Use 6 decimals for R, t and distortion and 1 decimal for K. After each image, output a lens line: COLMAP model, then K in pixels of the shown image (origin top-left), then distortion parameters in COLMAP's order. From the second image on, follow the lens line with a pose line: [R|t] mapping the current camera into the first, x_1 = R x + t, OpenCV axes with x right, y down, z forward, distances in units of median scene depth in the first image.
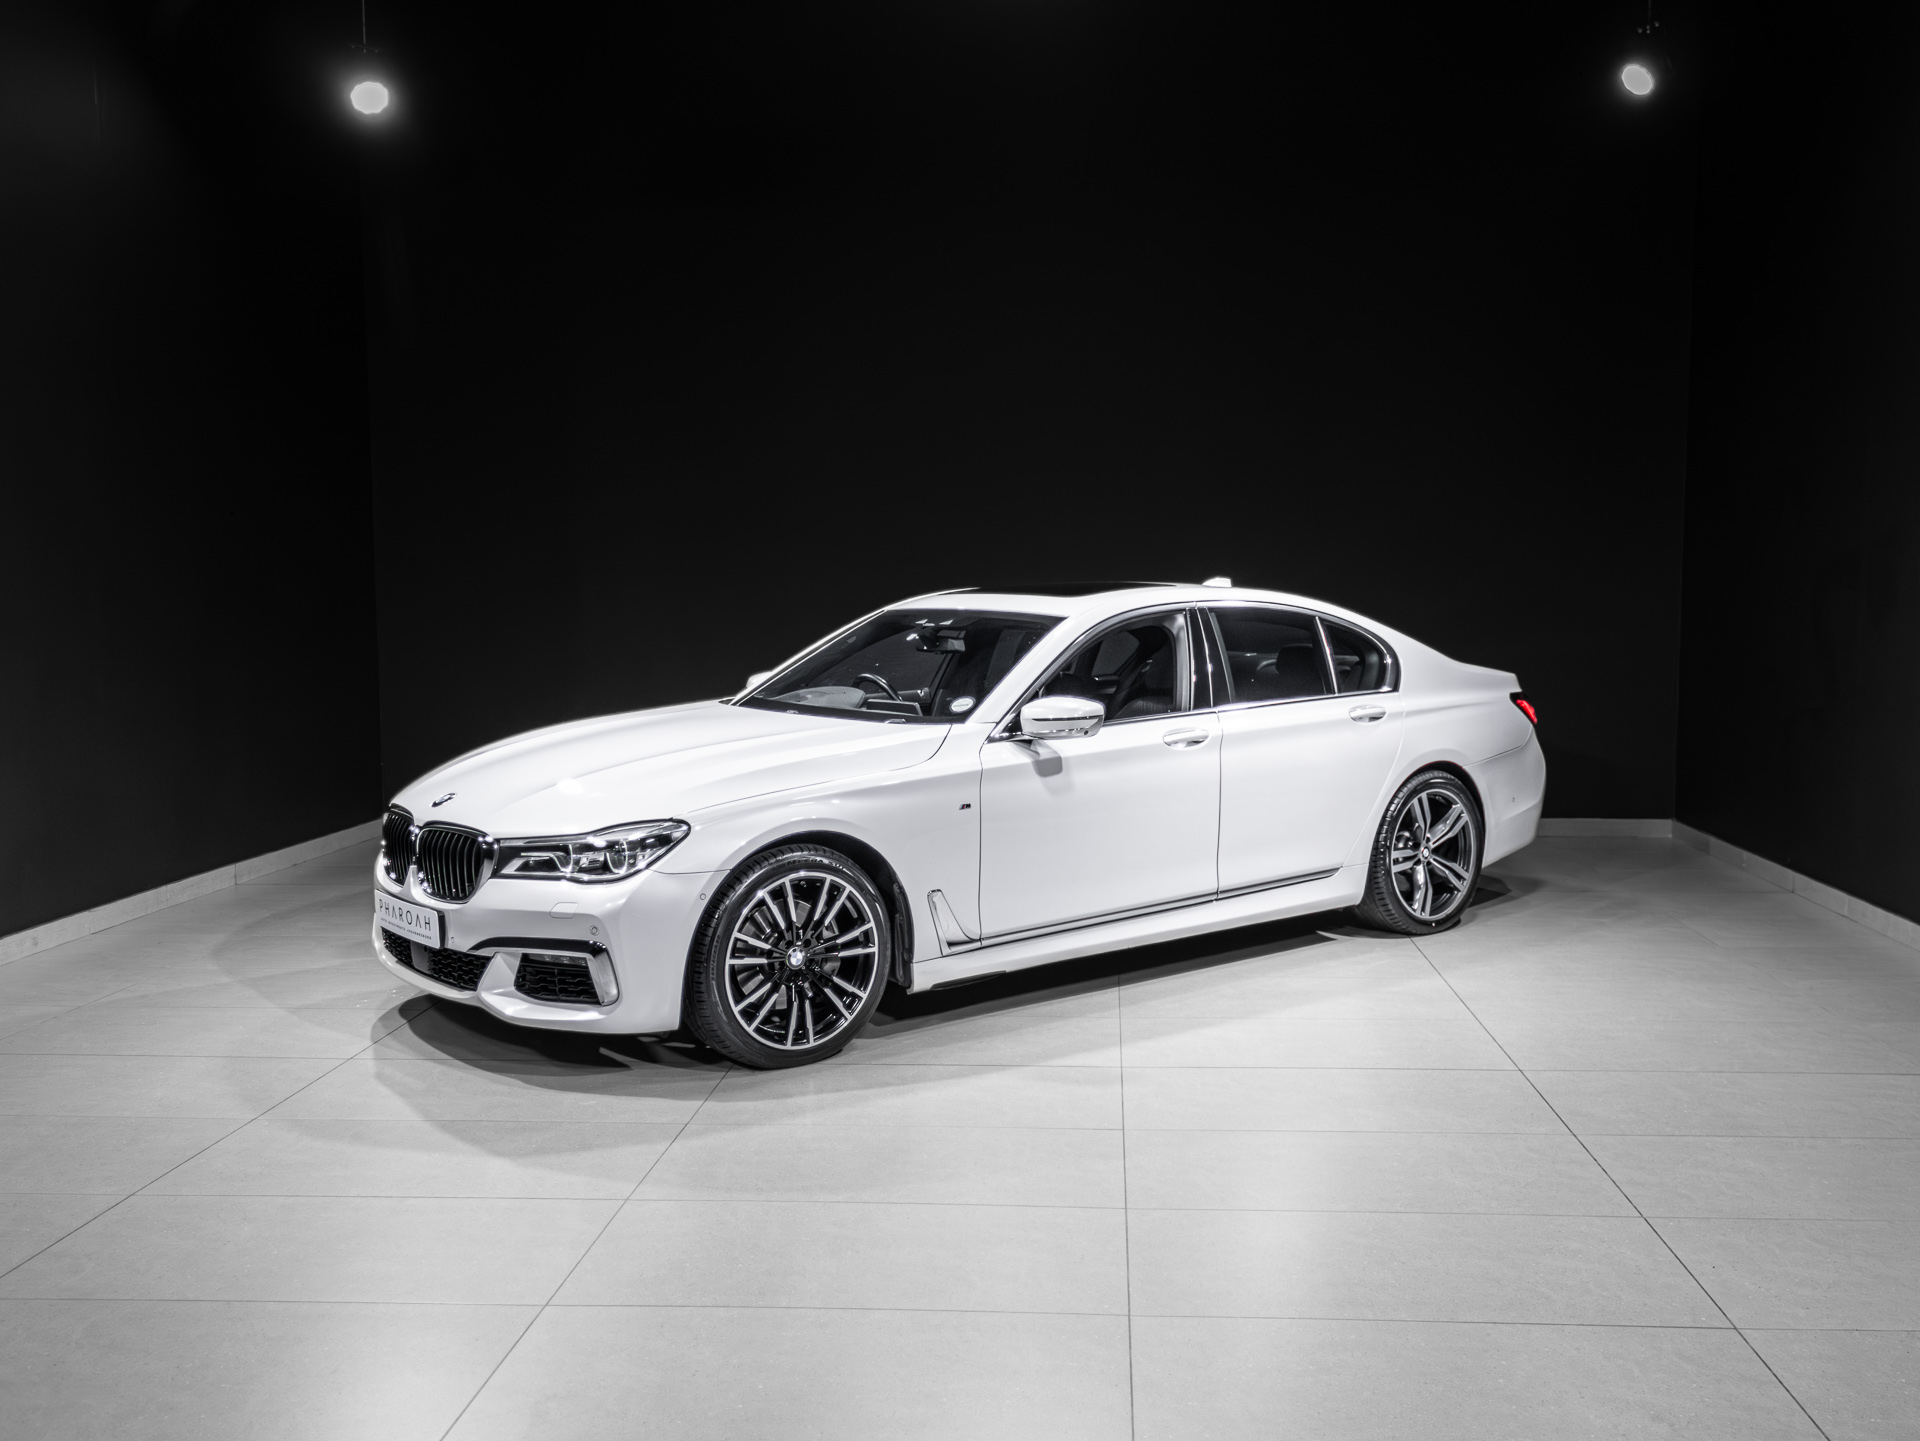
lens RADIAL K [[1759.9, 0, 1033.7], [0, 1759.9, 724.1], [0, 0, 1]] dist [0.016858, -0.005888]
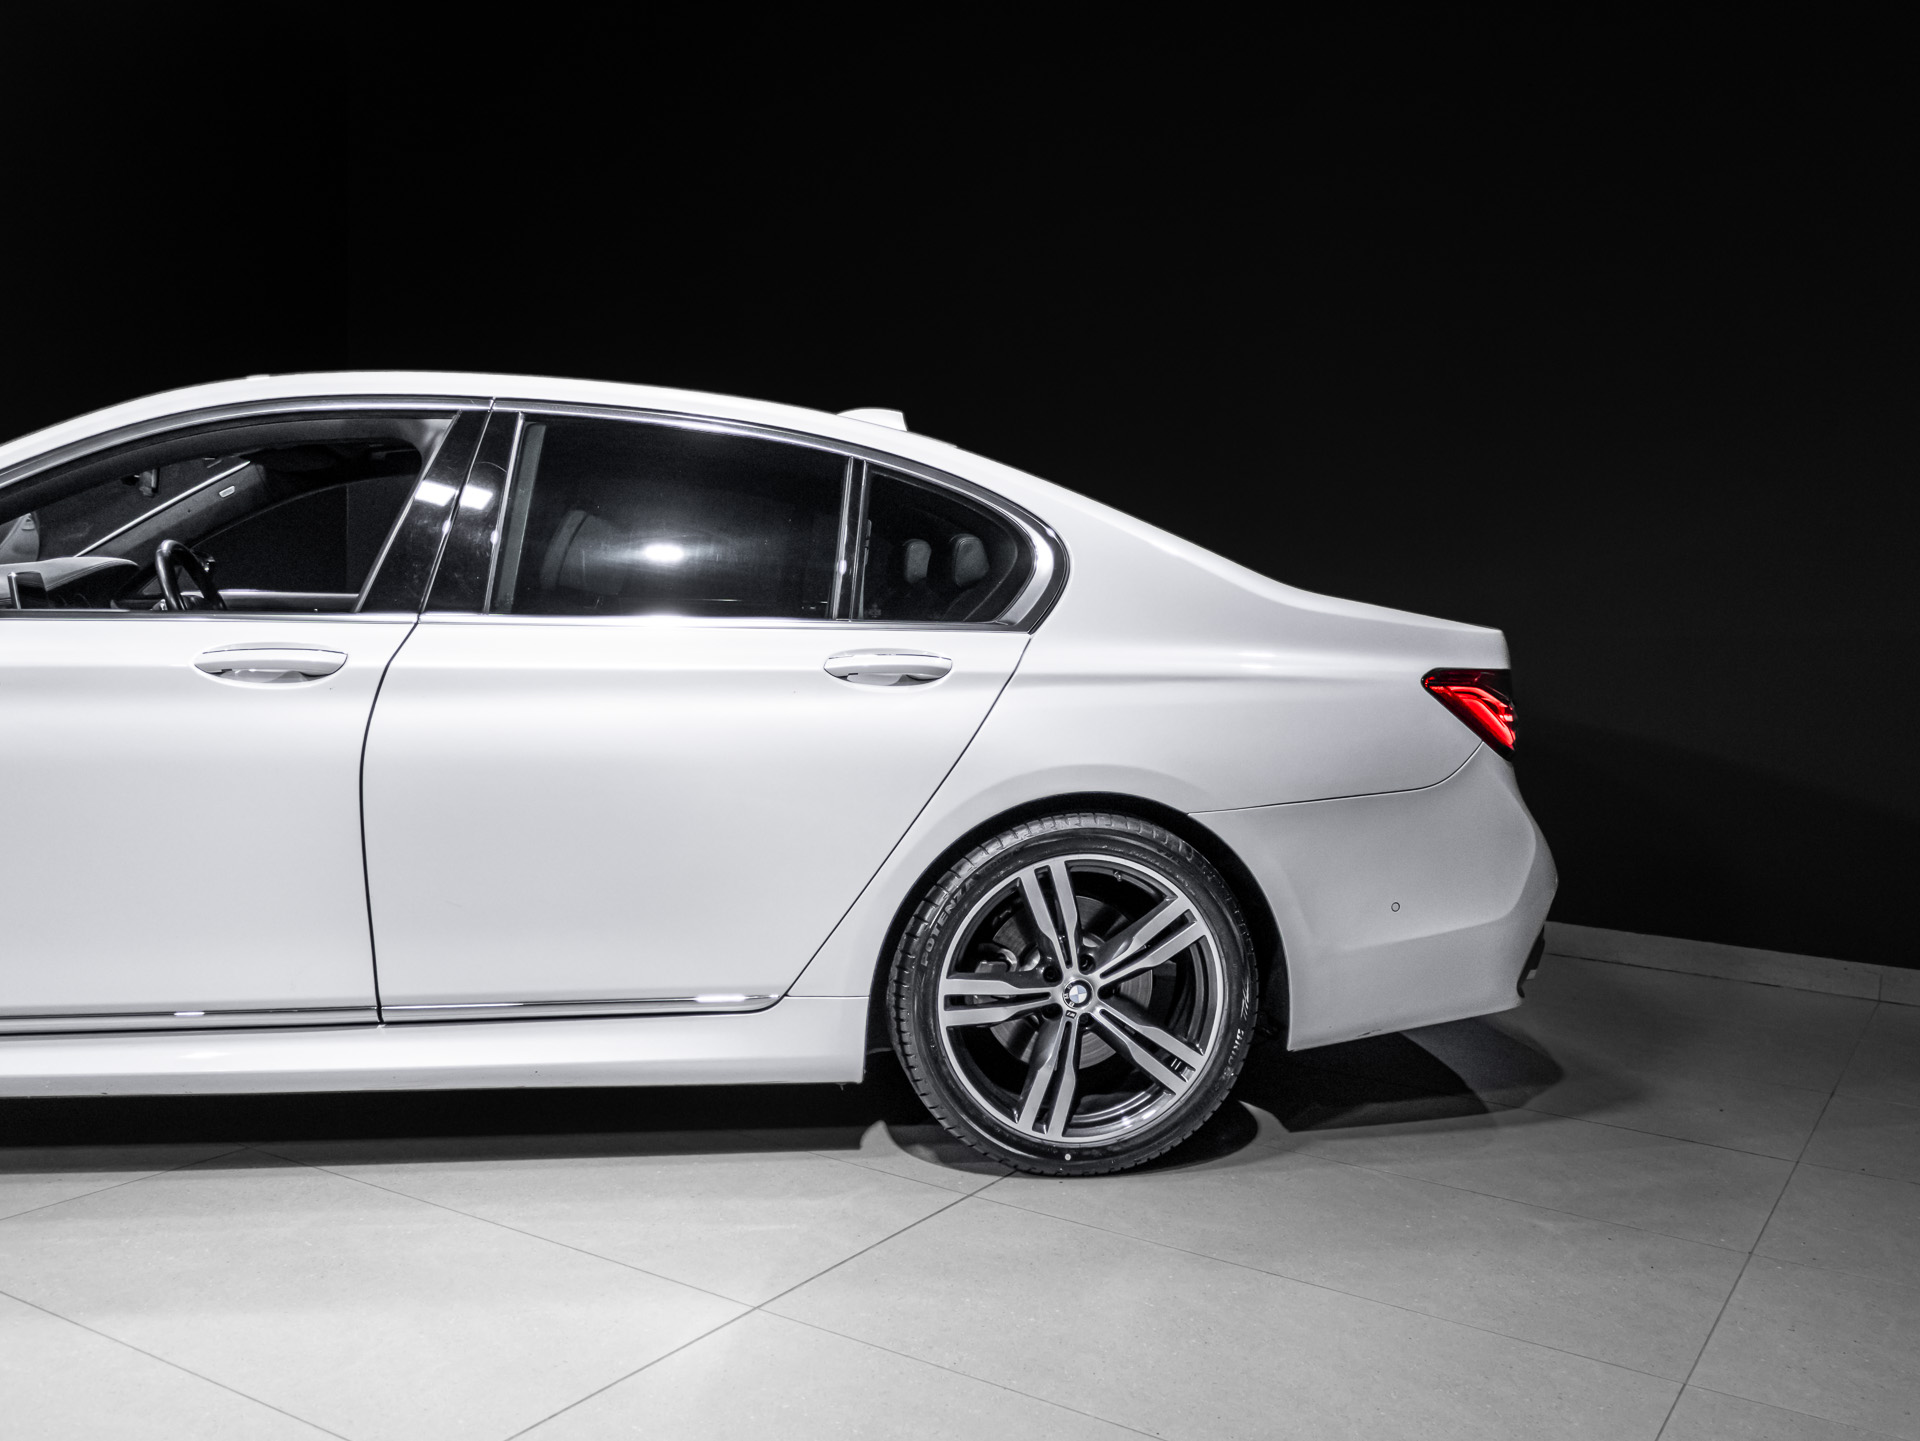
lens RADIAL K [[1836.8, 0, 1018.8], [0, 1836.8, 717.0], [0, 0, 1]] dist [0.036031, -0.020835]
pose [[0.885746, 0.074901, -0.458088, 0.535347], [-0.088481, 0.996044, -0.008224, 0.009694], [0.455659, 0.047816, 0.888869, 0.730247]]
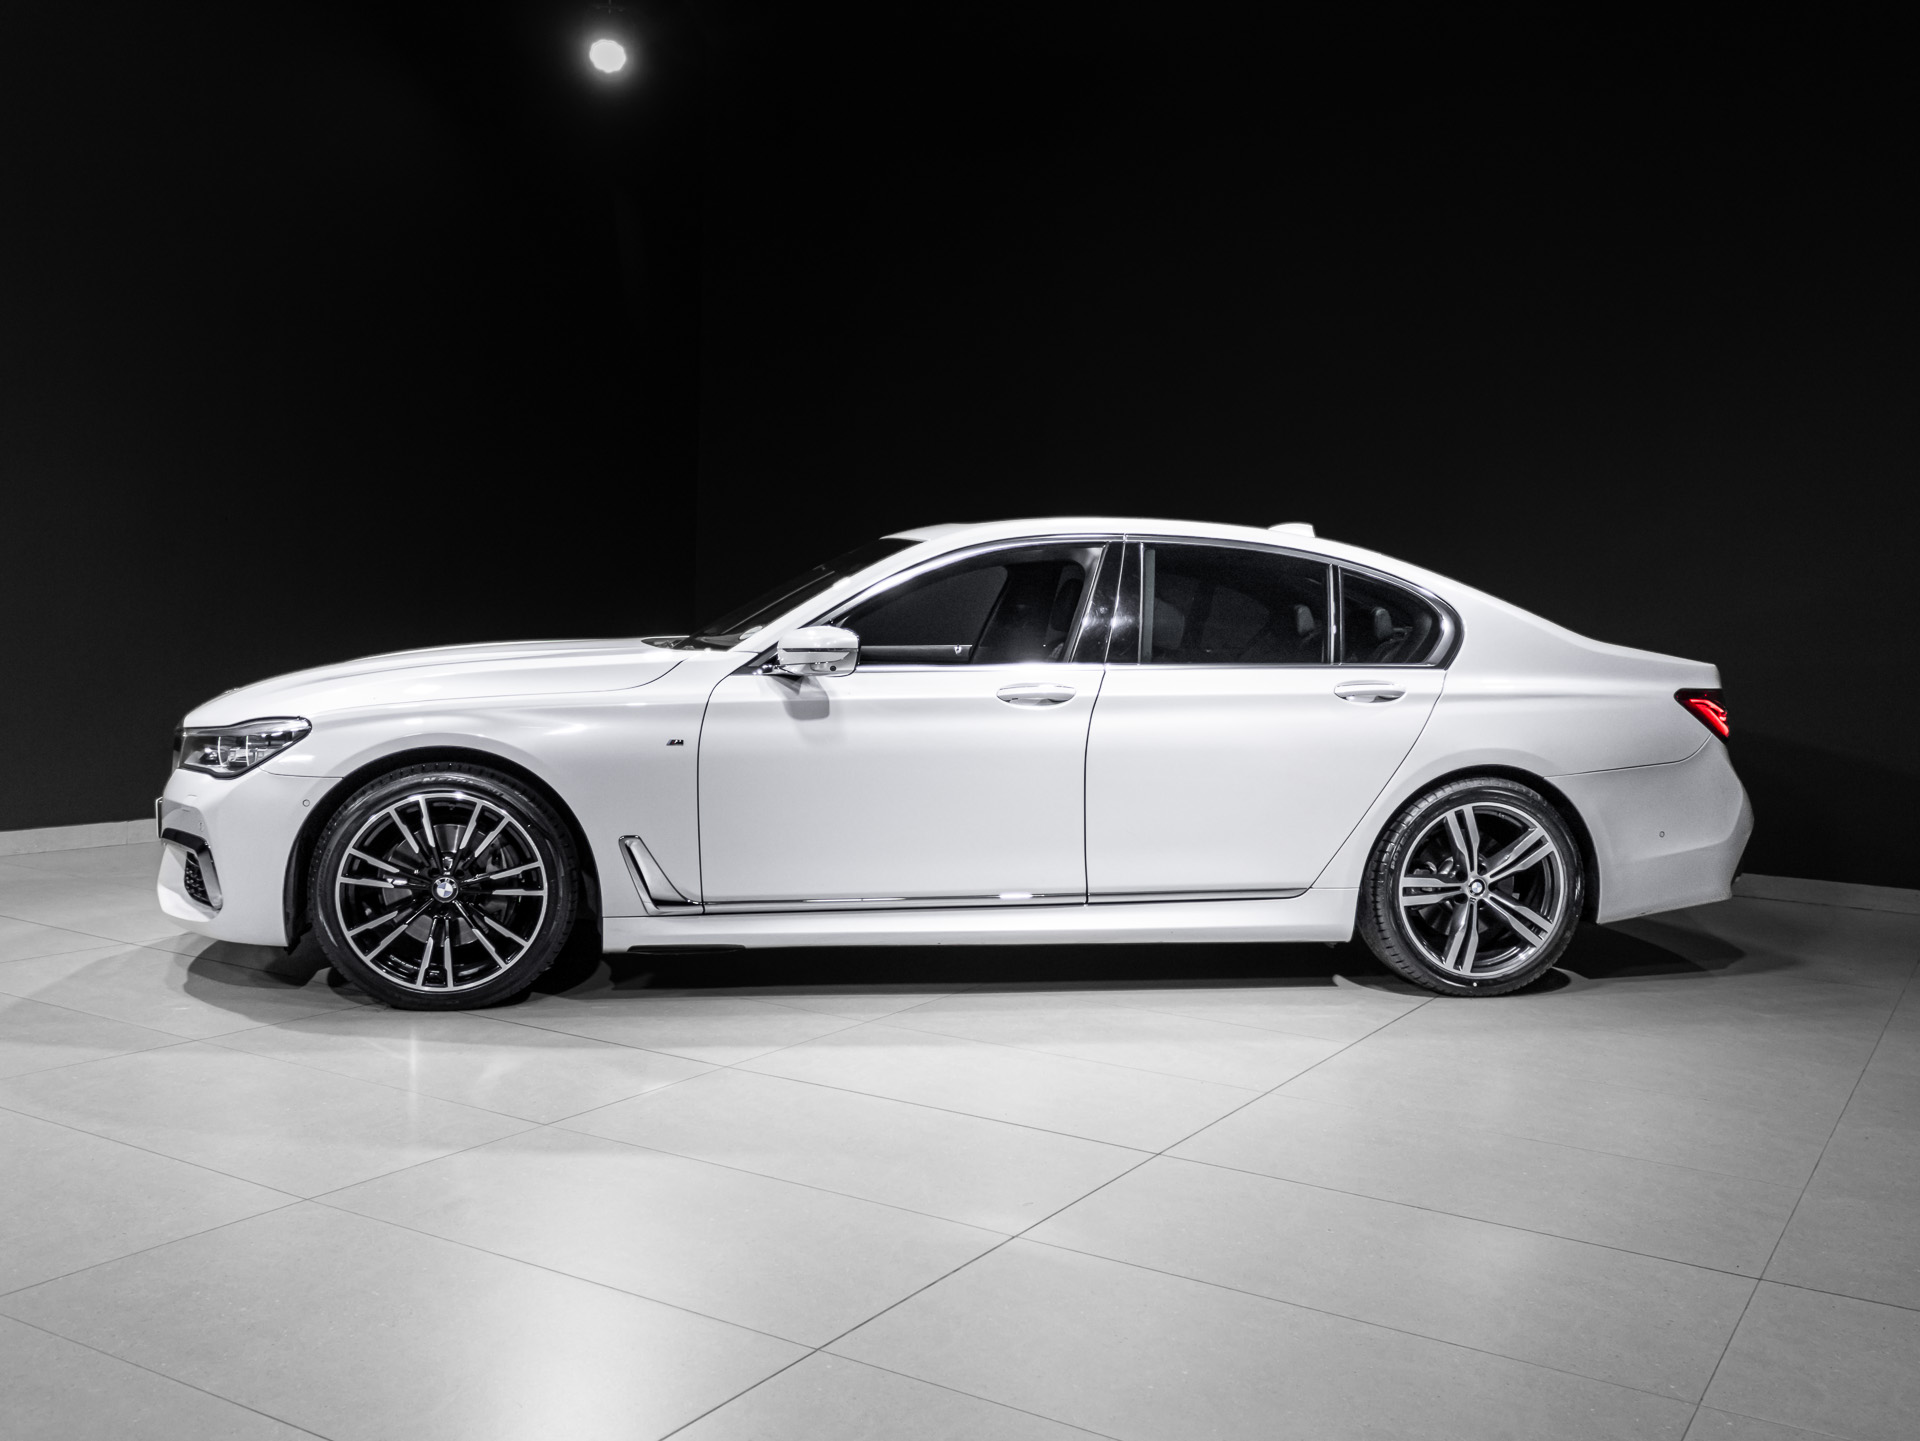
lens RADIAL K [[1798.2, 0, 1088.2], [0, 1798.2, 716.0], [0, 0, 1]] dist [0.014659, -0.022903]
pose [[0.891129, 0.061169, -0.449609, 0.529006], [-0.077211, 0.996863, -0.017411, 0.033880], [0.447133, 0.050230, 0.893056, 0.307950]]
